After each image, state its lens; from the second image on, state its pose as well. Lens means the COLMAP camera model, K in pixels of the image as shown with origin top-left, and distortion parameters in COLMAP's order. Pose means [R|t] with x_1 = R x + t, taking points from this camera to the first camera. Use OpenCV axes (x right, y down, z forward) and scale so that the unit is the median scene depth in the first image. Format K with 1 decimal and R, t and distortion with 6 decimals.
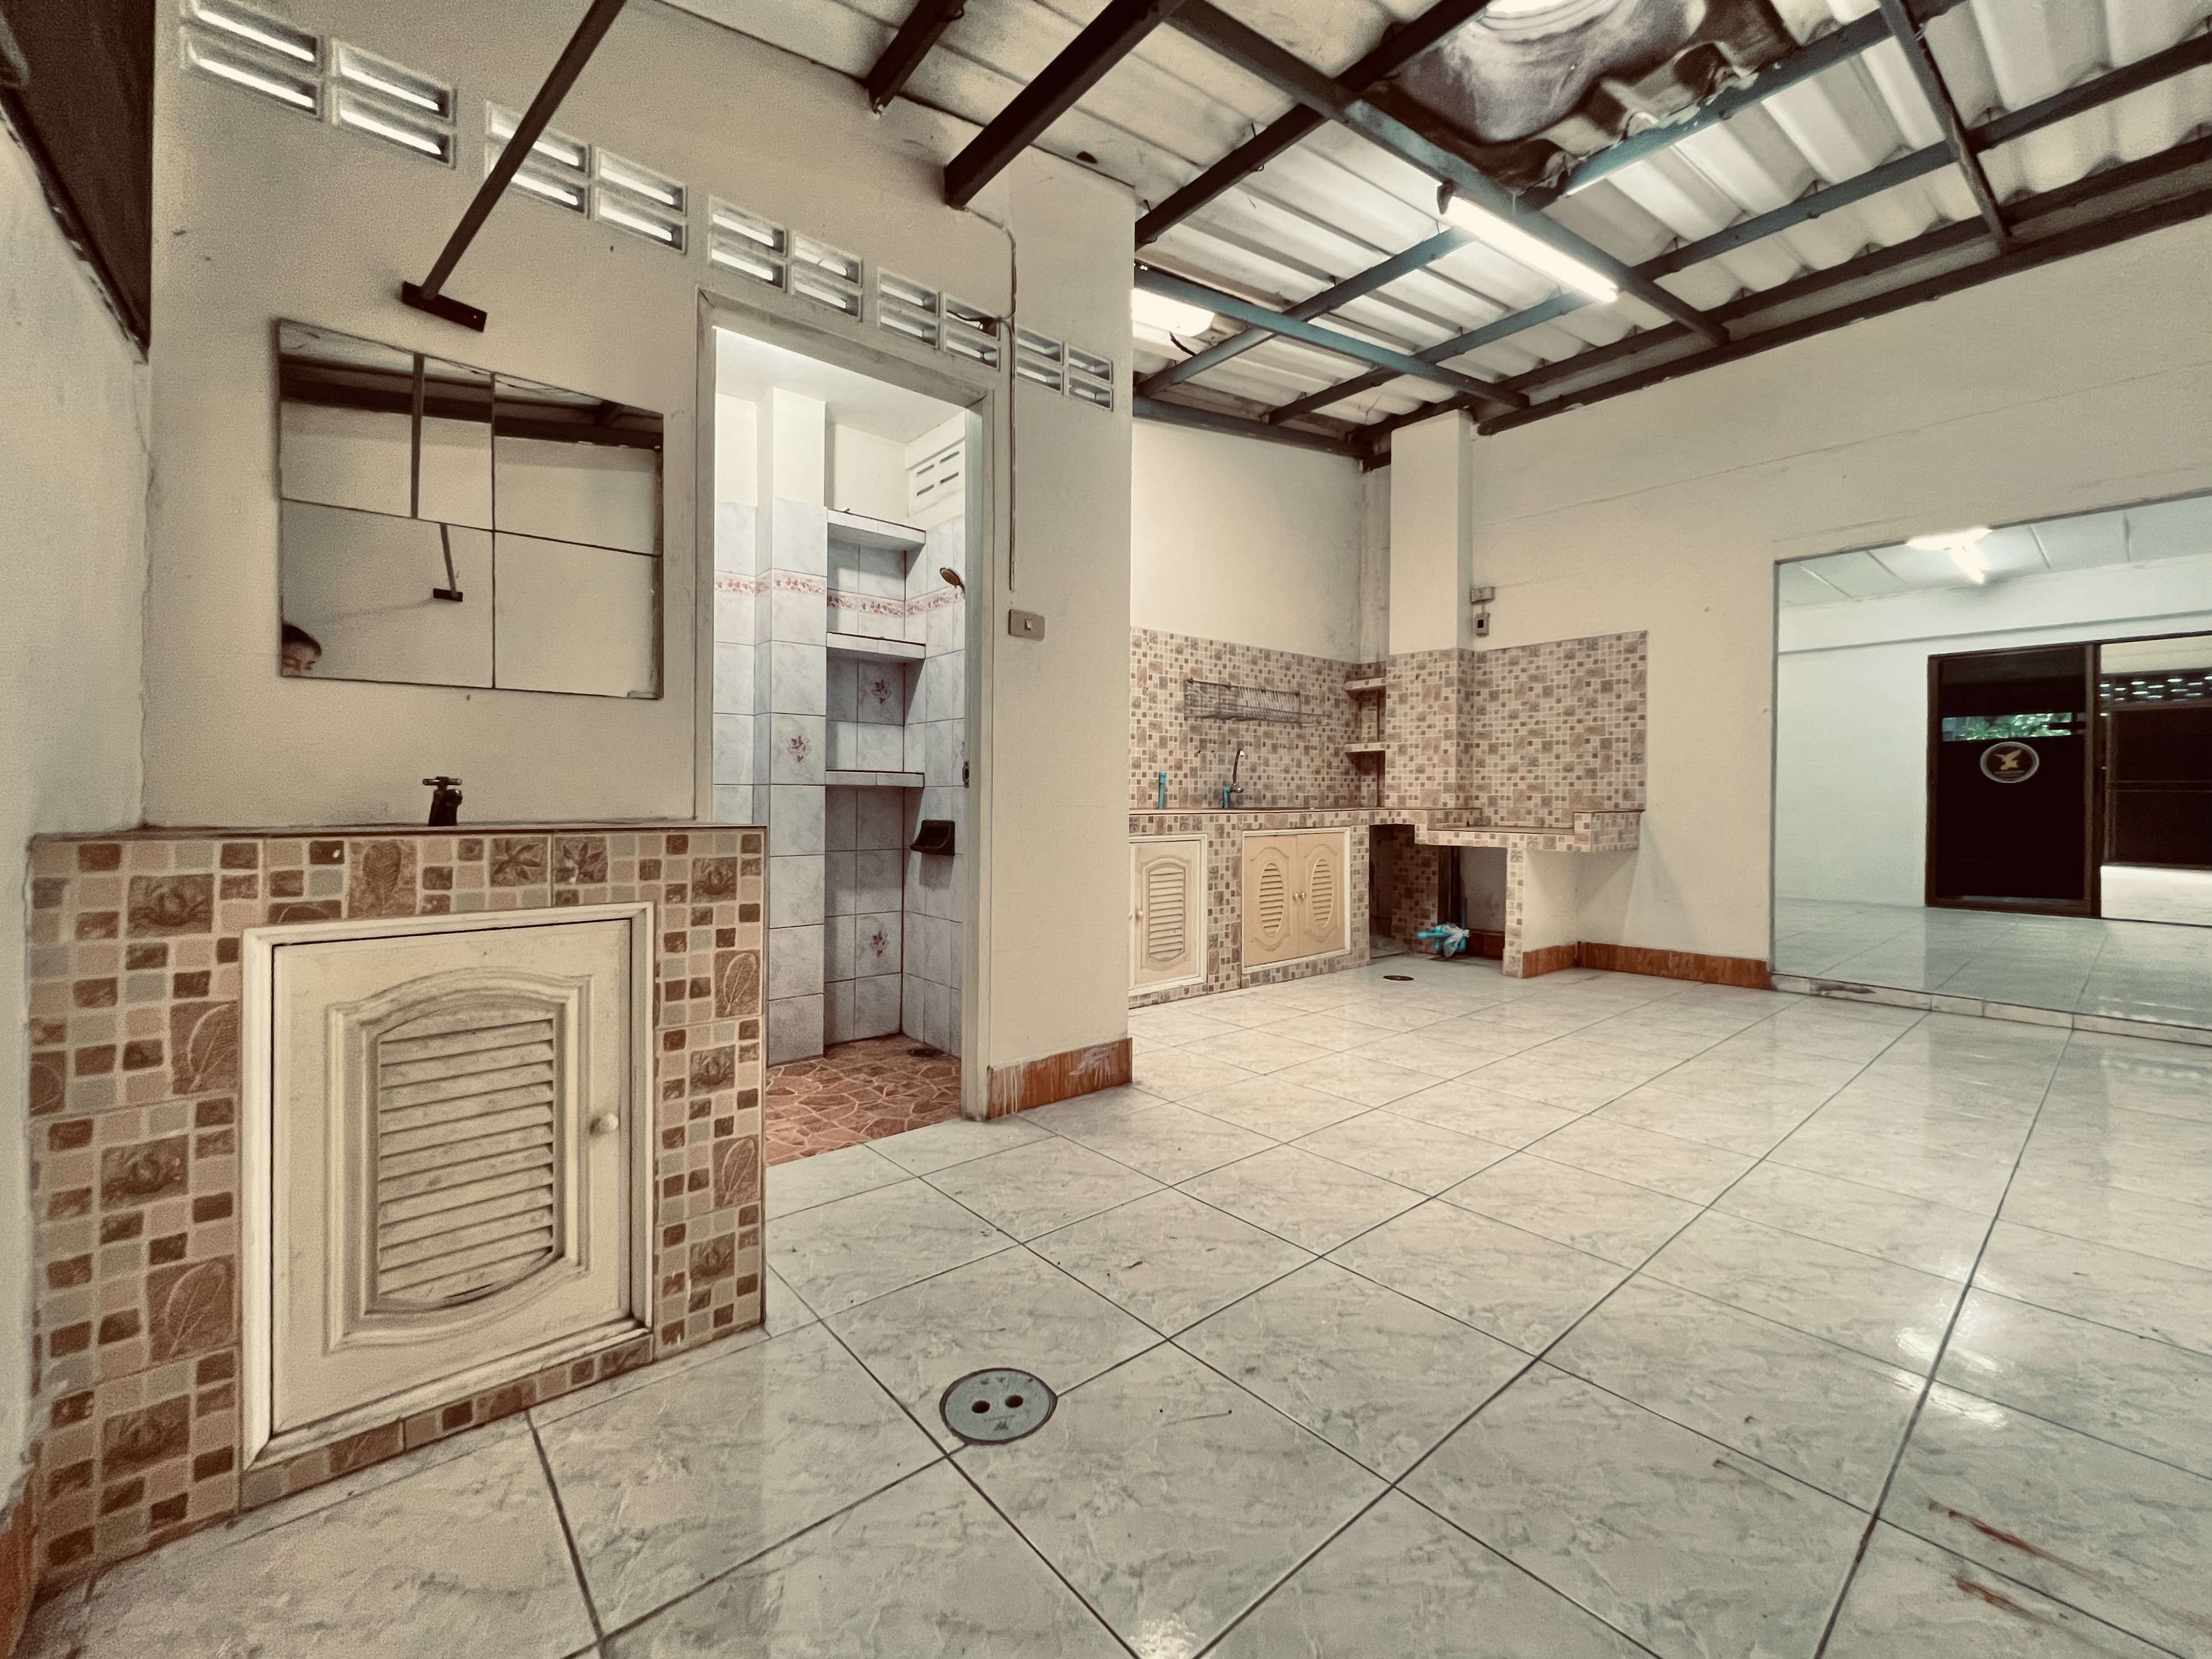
lens RADIAL K [[904.5, 0, 1105.8], [0, 904.5, 784.9], [0, 0, 1]] dist [-0.002622, 0.001433]
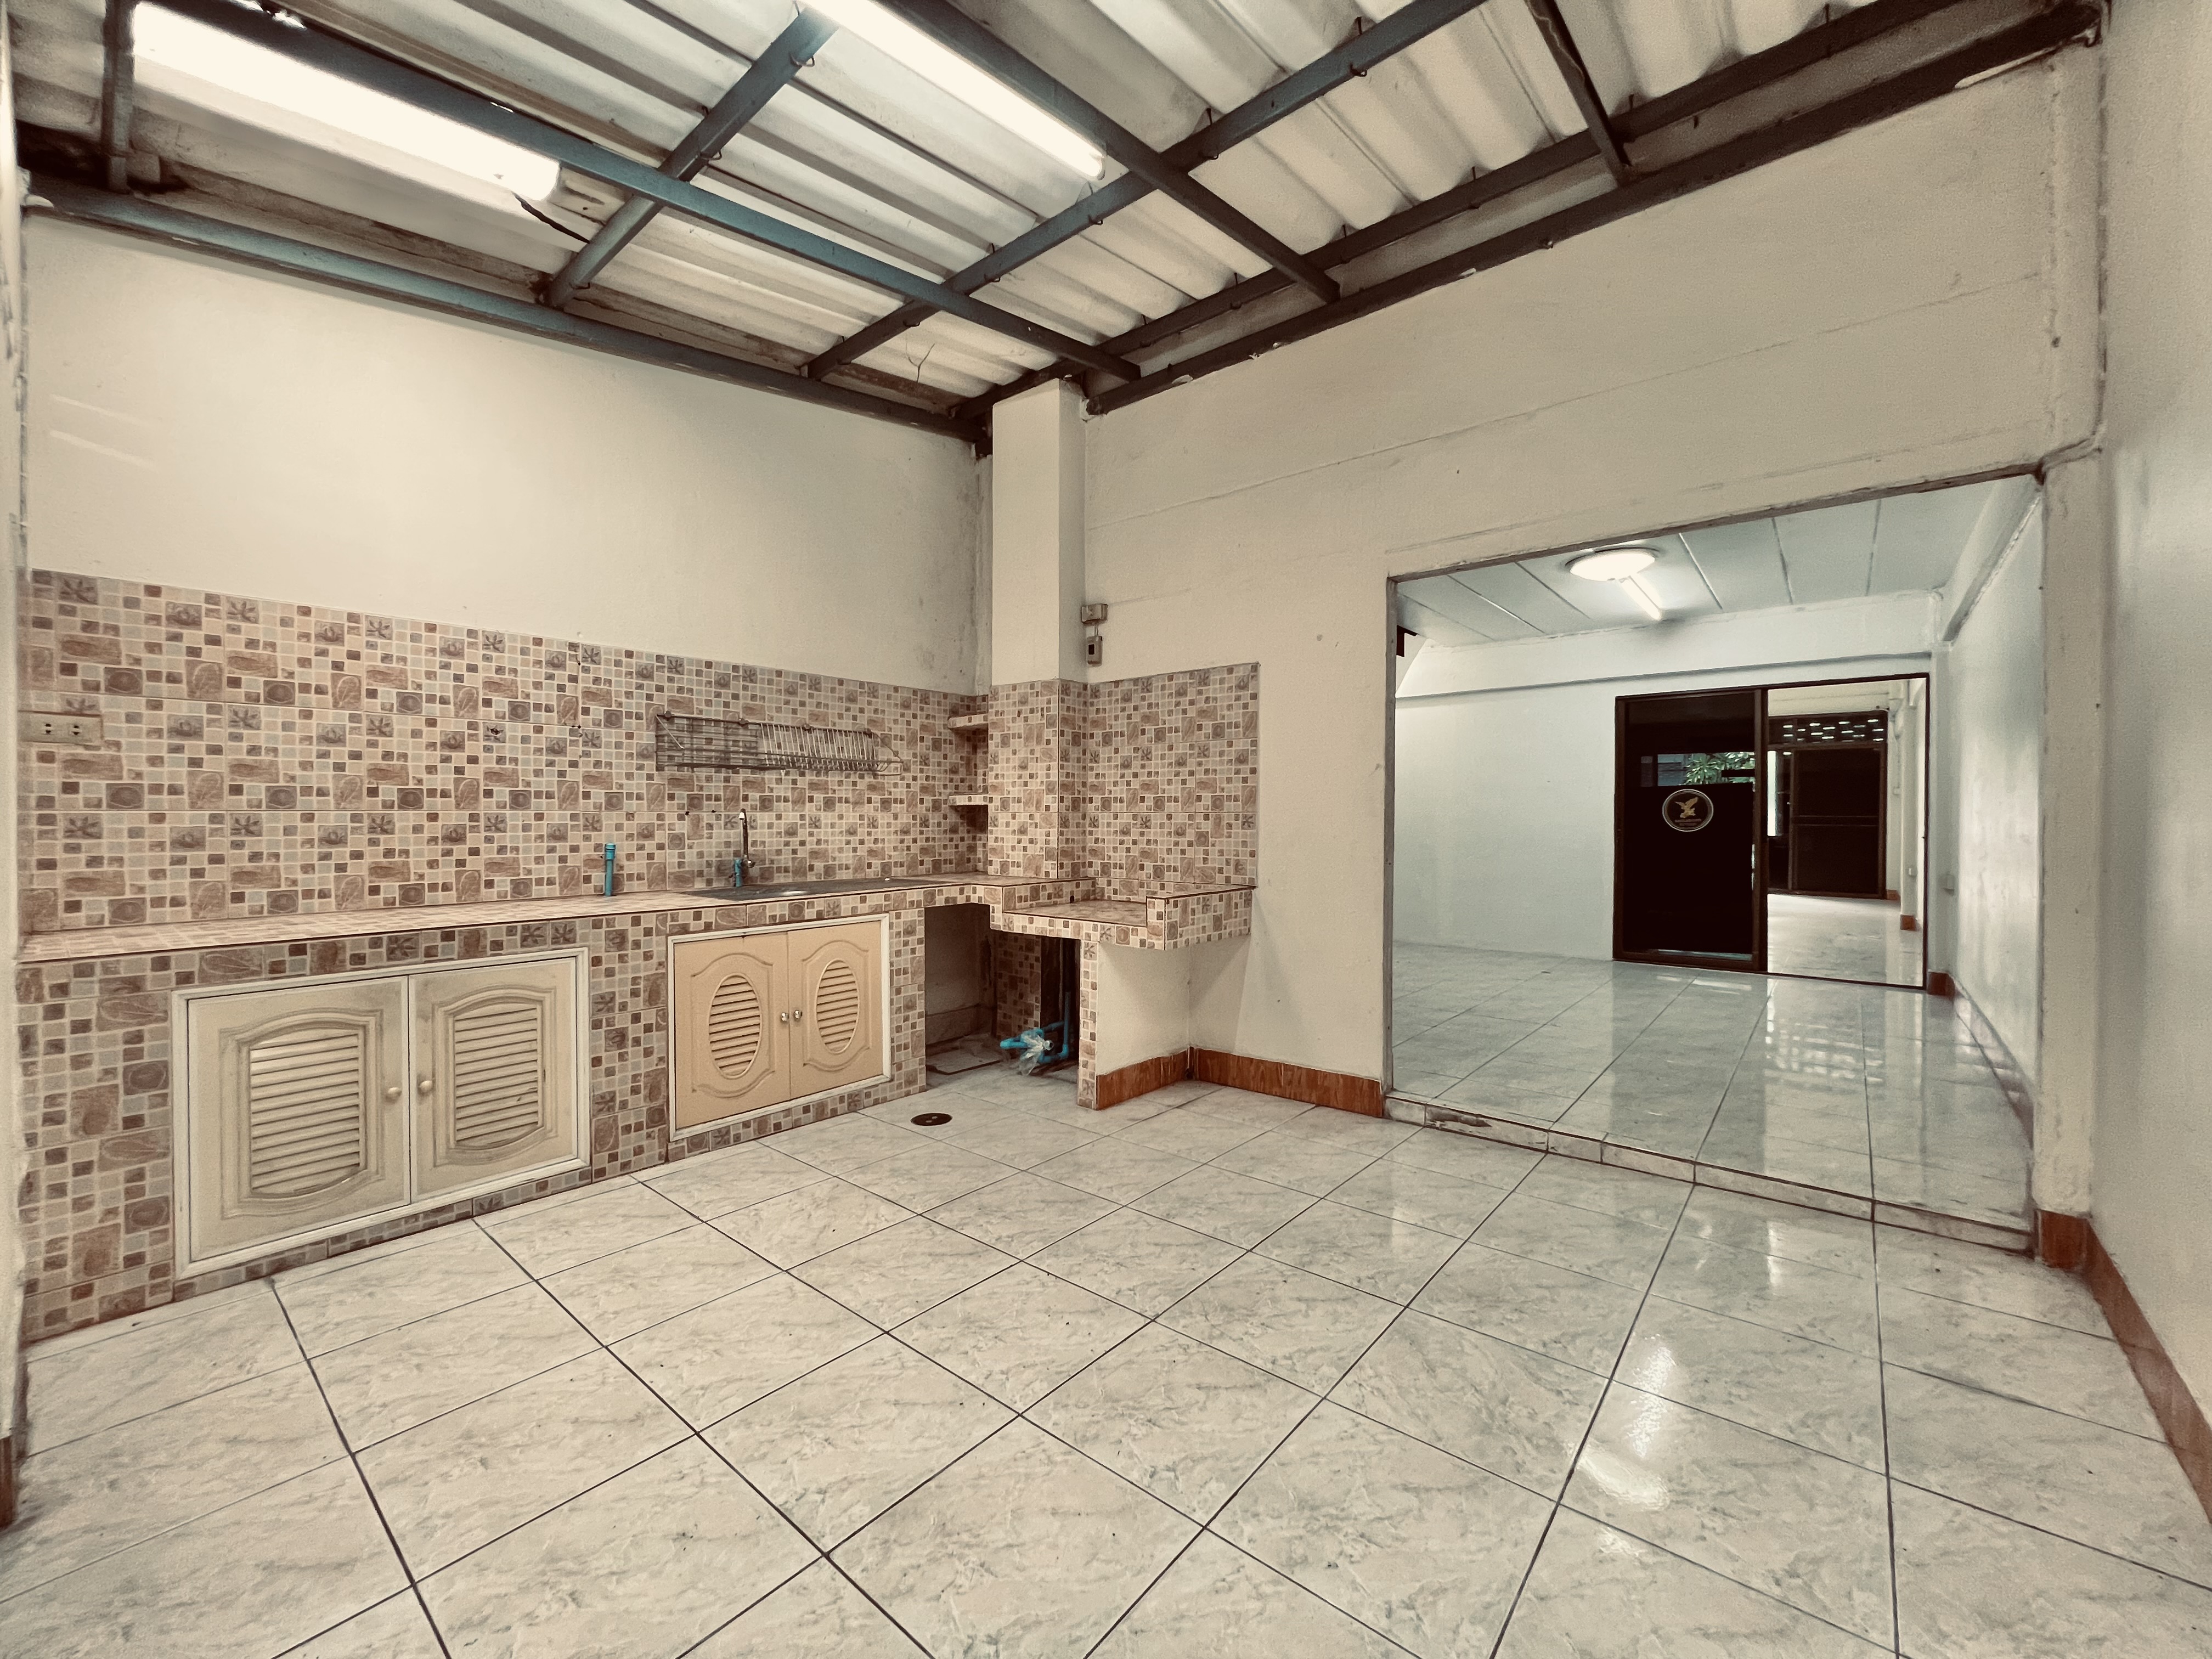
lens RADIAL K [[904.4, 0, 1099.0], [0, 904.4, 810.8], [0, 0, 1]] dist [-0.002622, 0.001433]
pose [[0.986193, -0.003607, 0.165558, 0.369496], [0.003966, 0.999990, -0.001841, -0.042780], [-0.165550, 0.002472, 0.986198, 0.268102]]
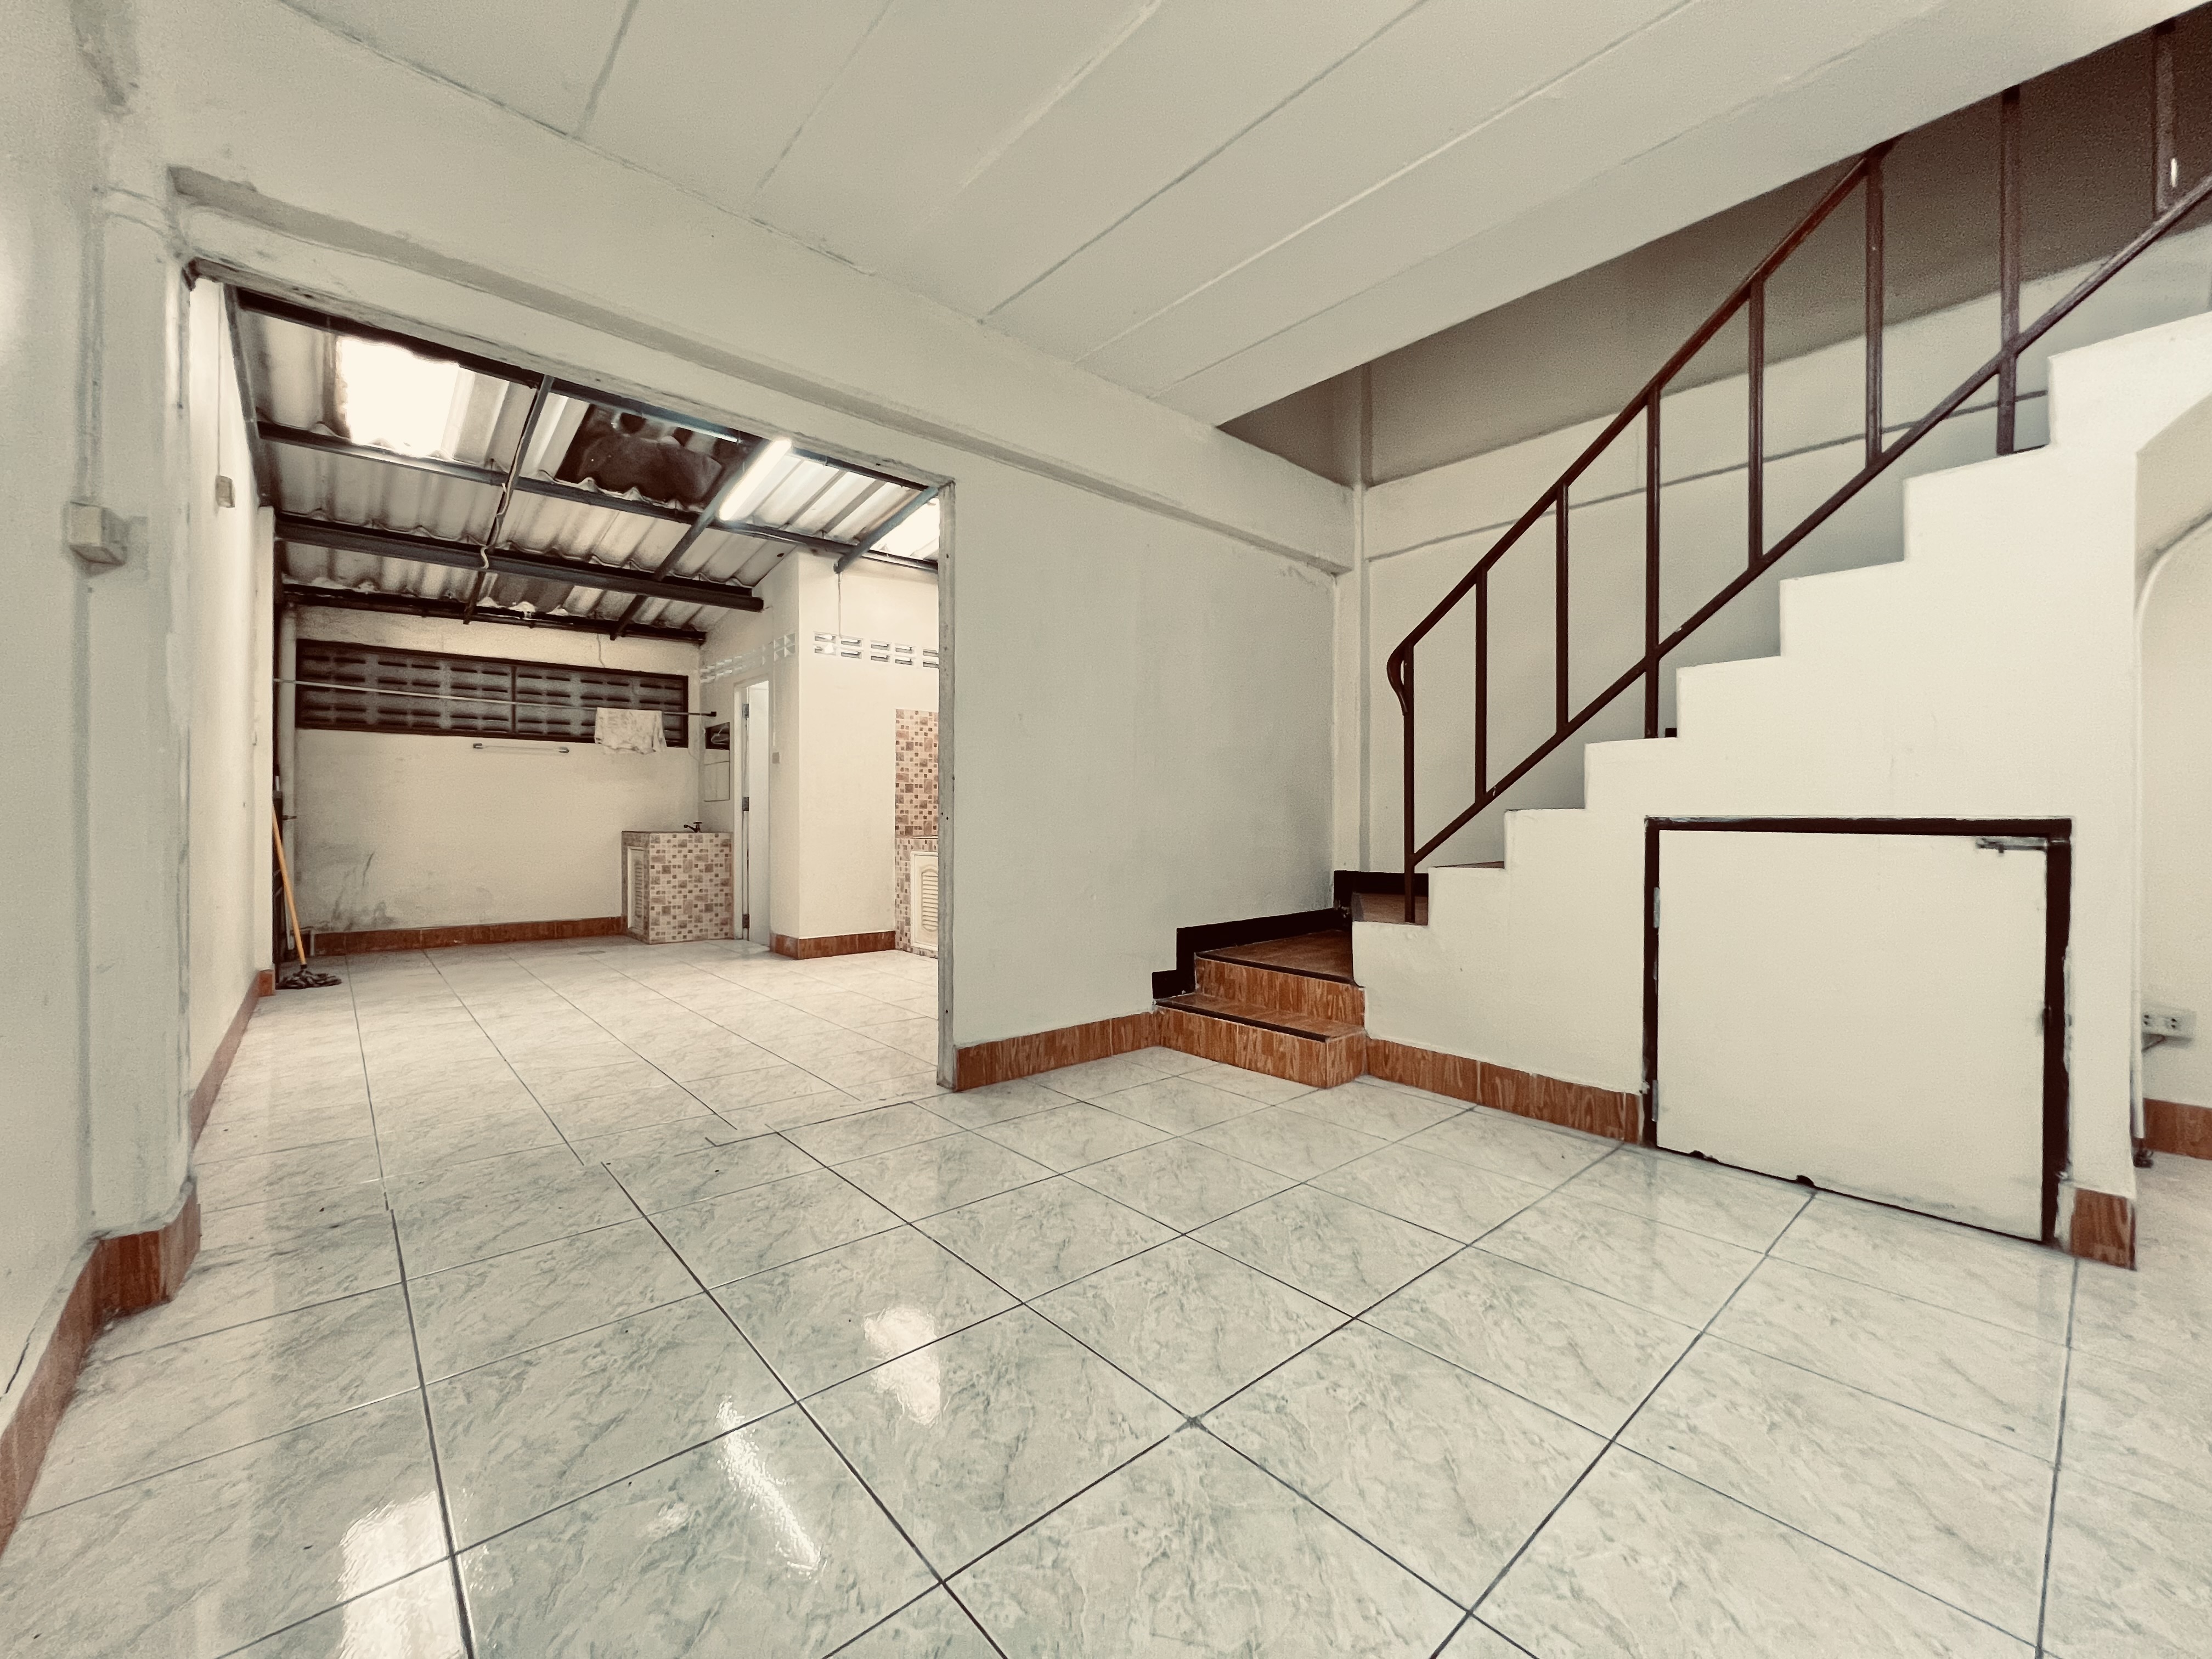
lens RADIAL K [[904.4, 0, 1115.5], [0, 904.4, 816.6], [0, 0, 1]] dist [-0.002622, 0.001433]
pose [[0.014767, -0.008047, -0.999859, 1.484372], [-0.000321, 0.999968, -0.008053, 0.006756], [0.999891, 0.000440, 0.014764, 1.167254]]
